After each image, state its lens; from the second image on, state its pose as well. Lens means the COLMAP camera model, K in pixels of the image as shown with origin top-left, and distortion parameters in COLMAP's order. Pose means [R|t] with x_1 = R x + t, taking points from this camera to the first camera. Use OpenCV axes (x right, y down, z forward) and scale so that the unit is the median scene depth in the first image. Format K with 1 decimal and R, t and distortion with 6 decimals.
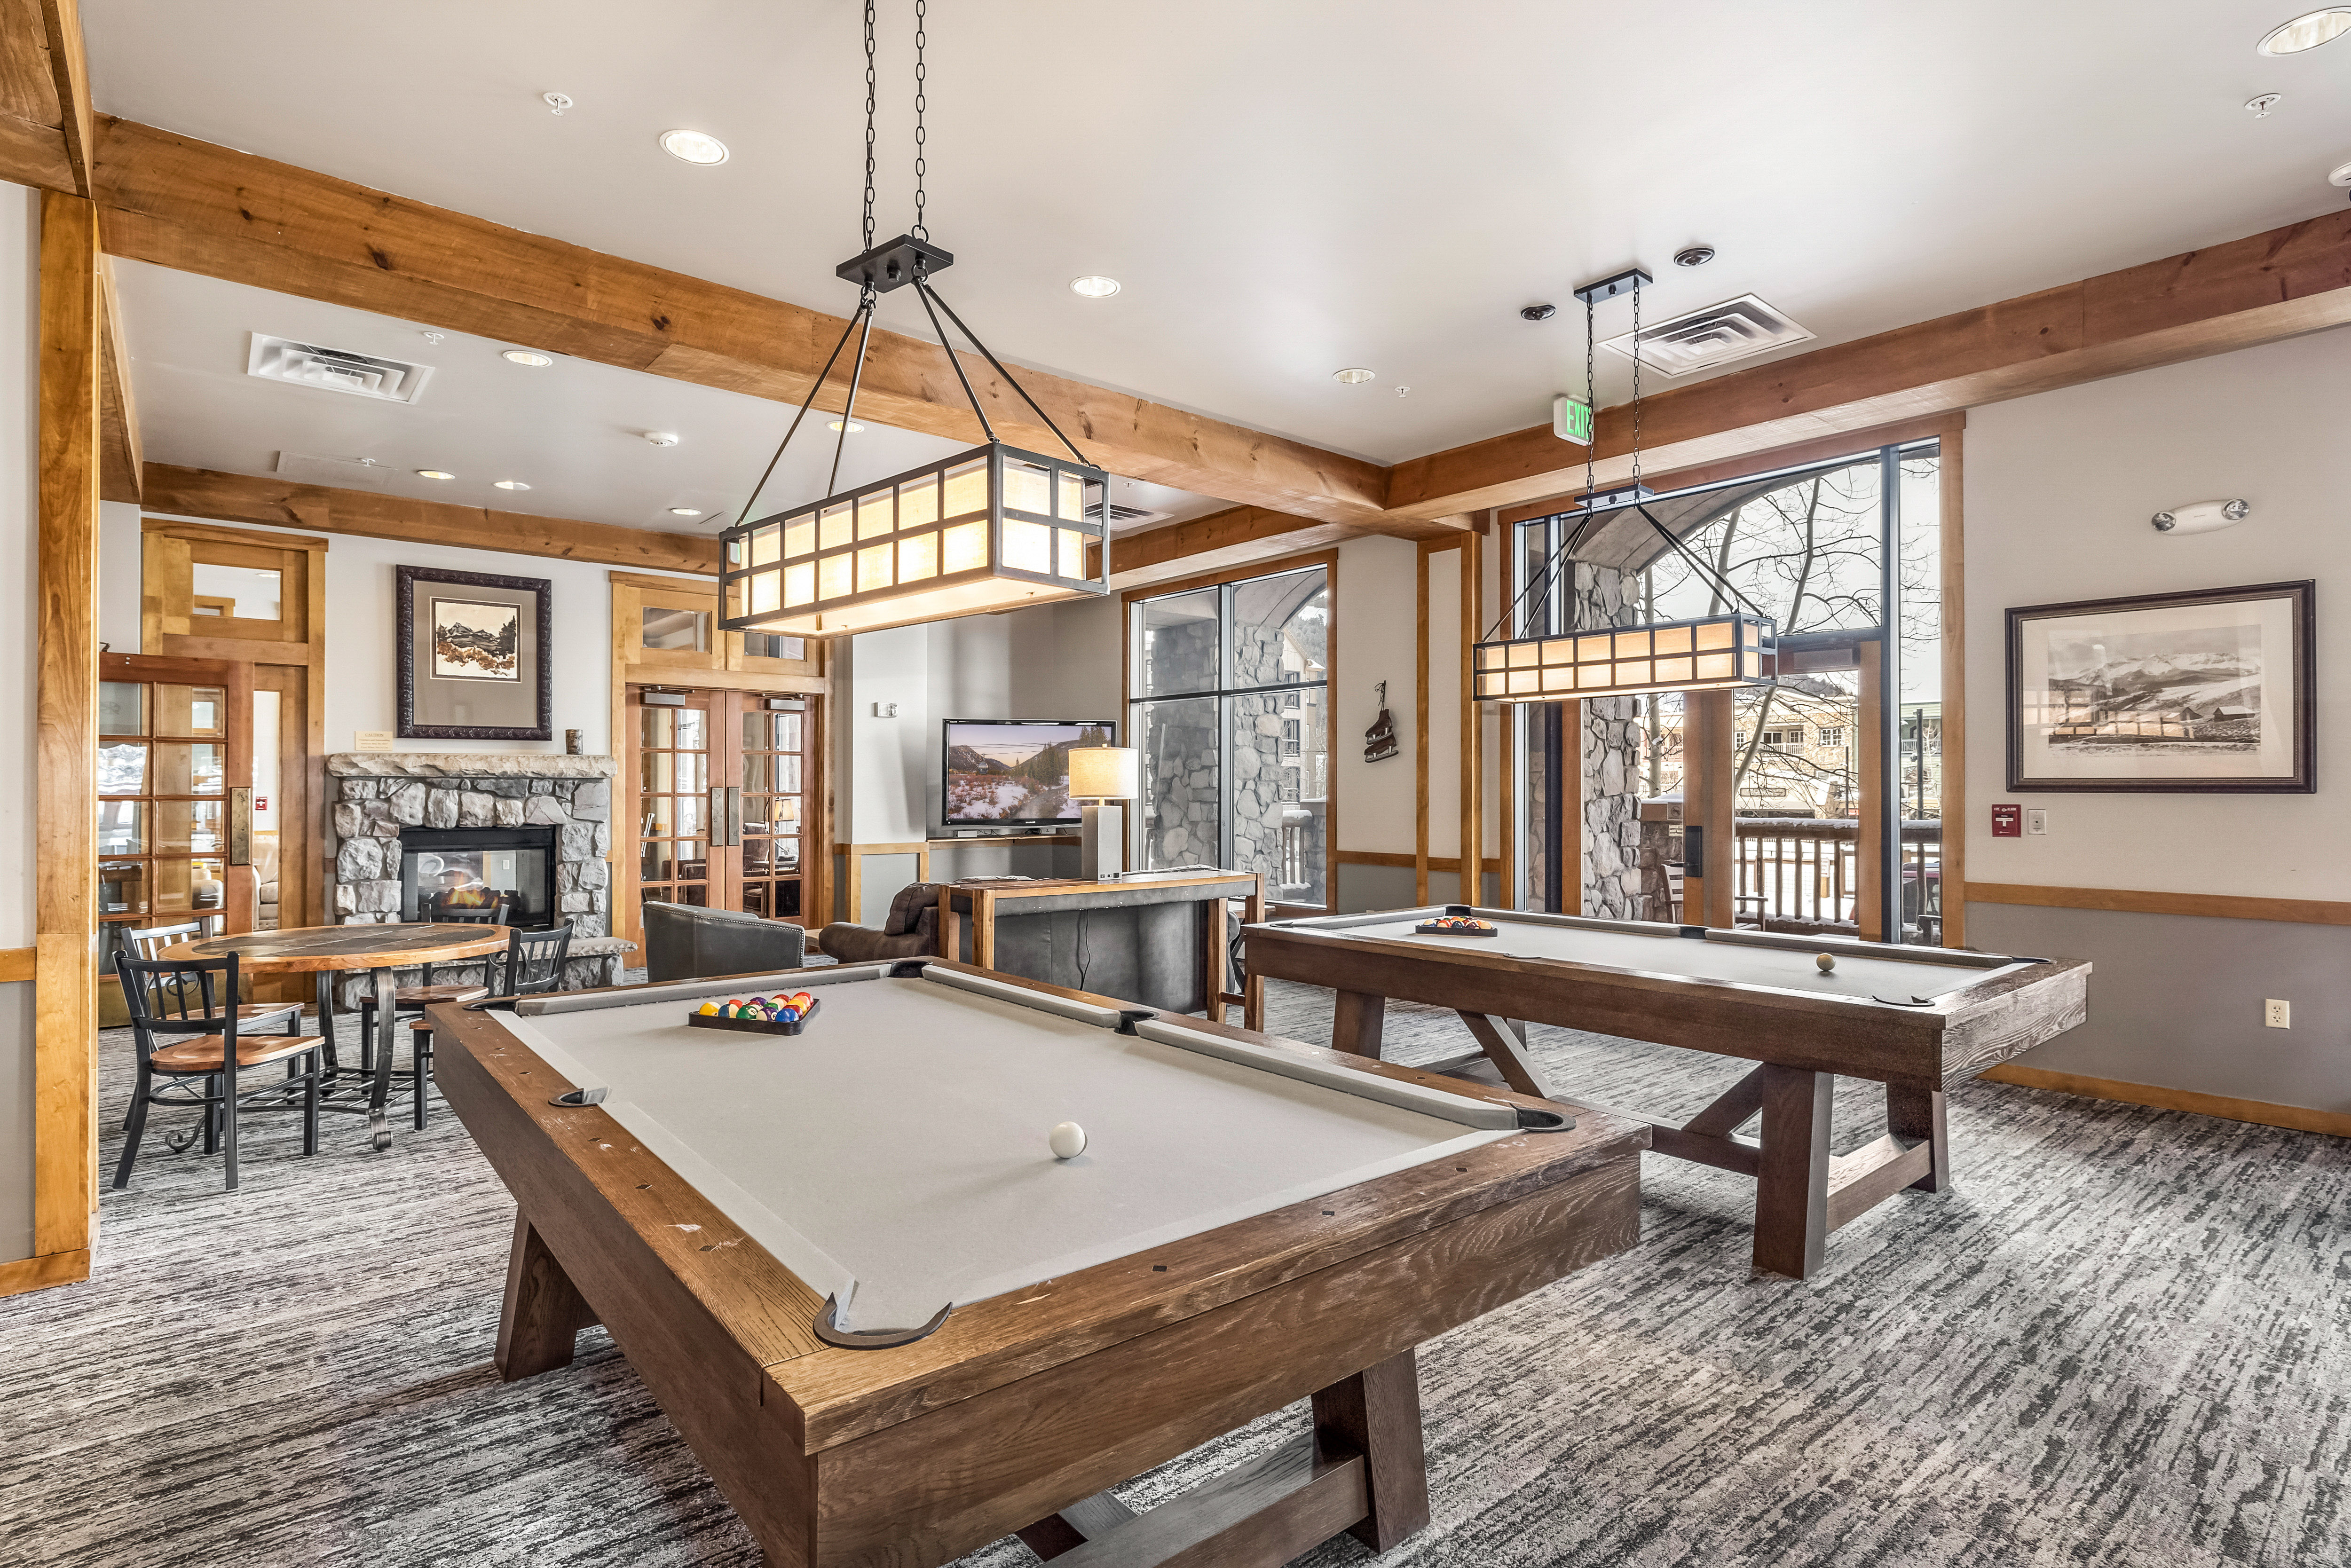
lens RADIAL K [[1200.4, 0, 1180.5], [0, 1200.4, 785.3], [0, 0, 1]] dist [0.002453, -0.000423]
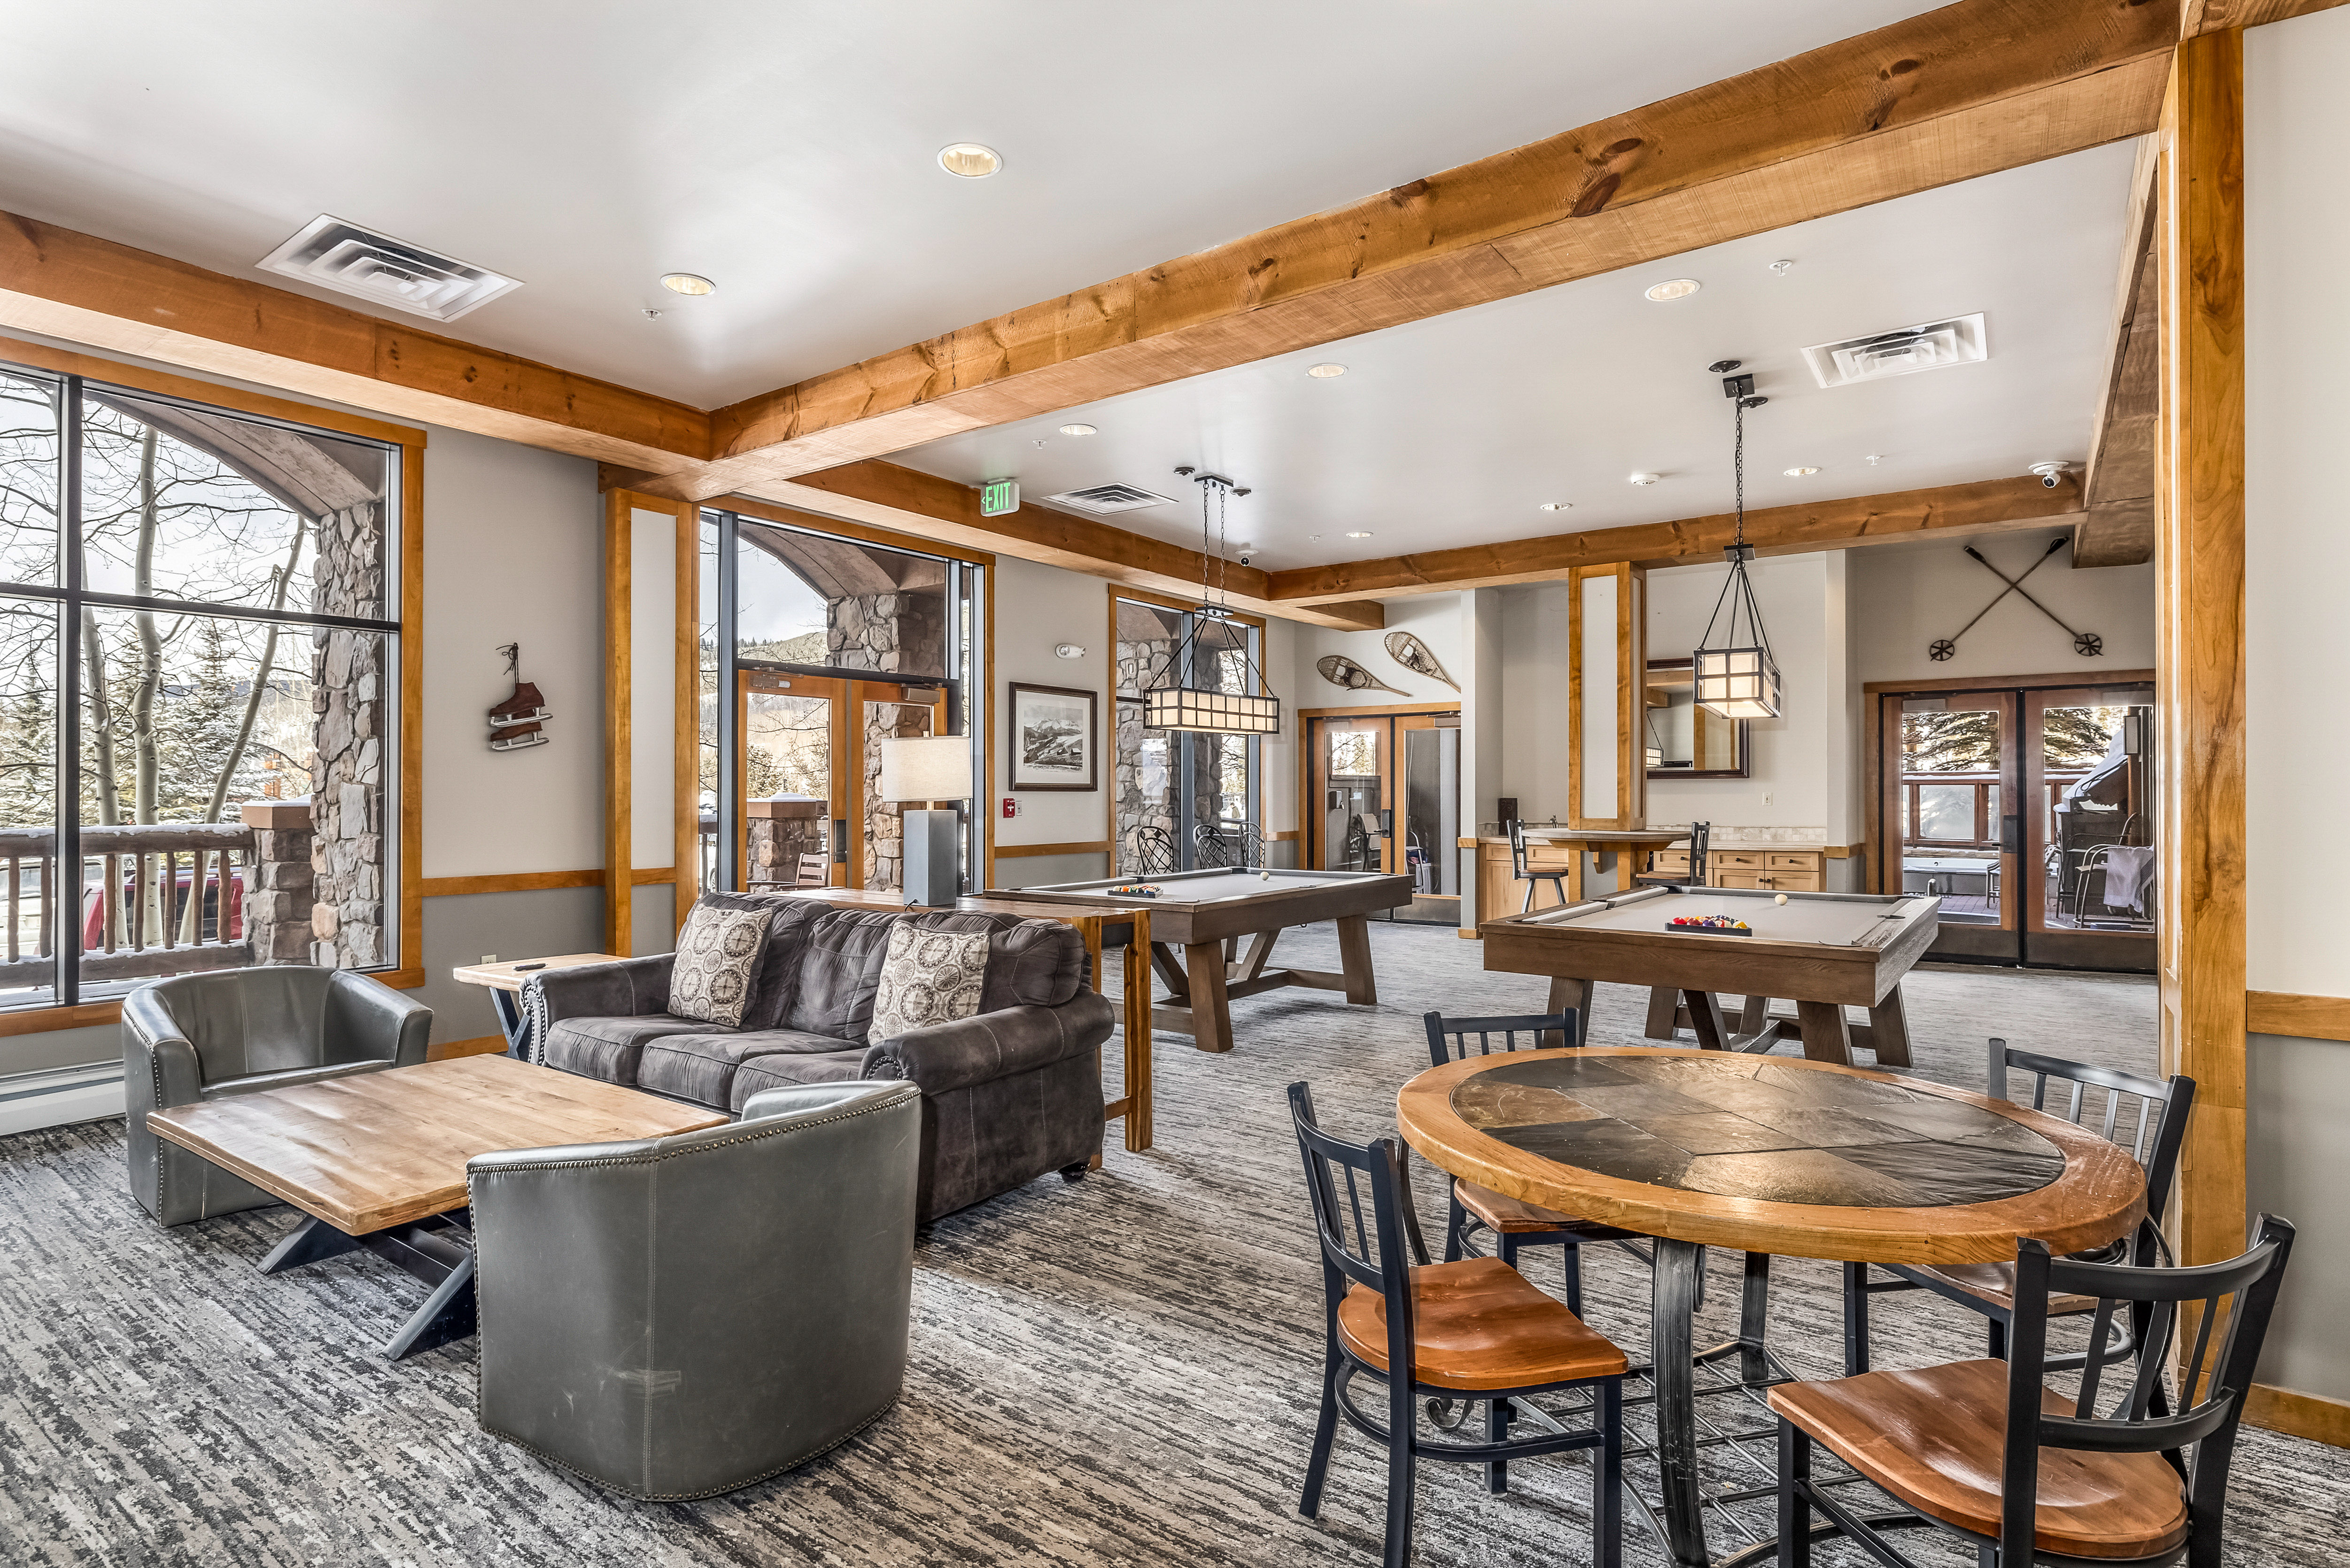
lens RADIAL K [[1199.8, 0, 1178.5], [0, 1199.8, 788.0], [0, 0, 1]] dist [0.002453, -0.000423]
pose [[-0.248760, 0.001663, 0.968564, -1.007670], [-0.005670, 0.999979, -0.003173, 0.005480], [-0.968548, -0.006281, -0.248746, 1.206621]]
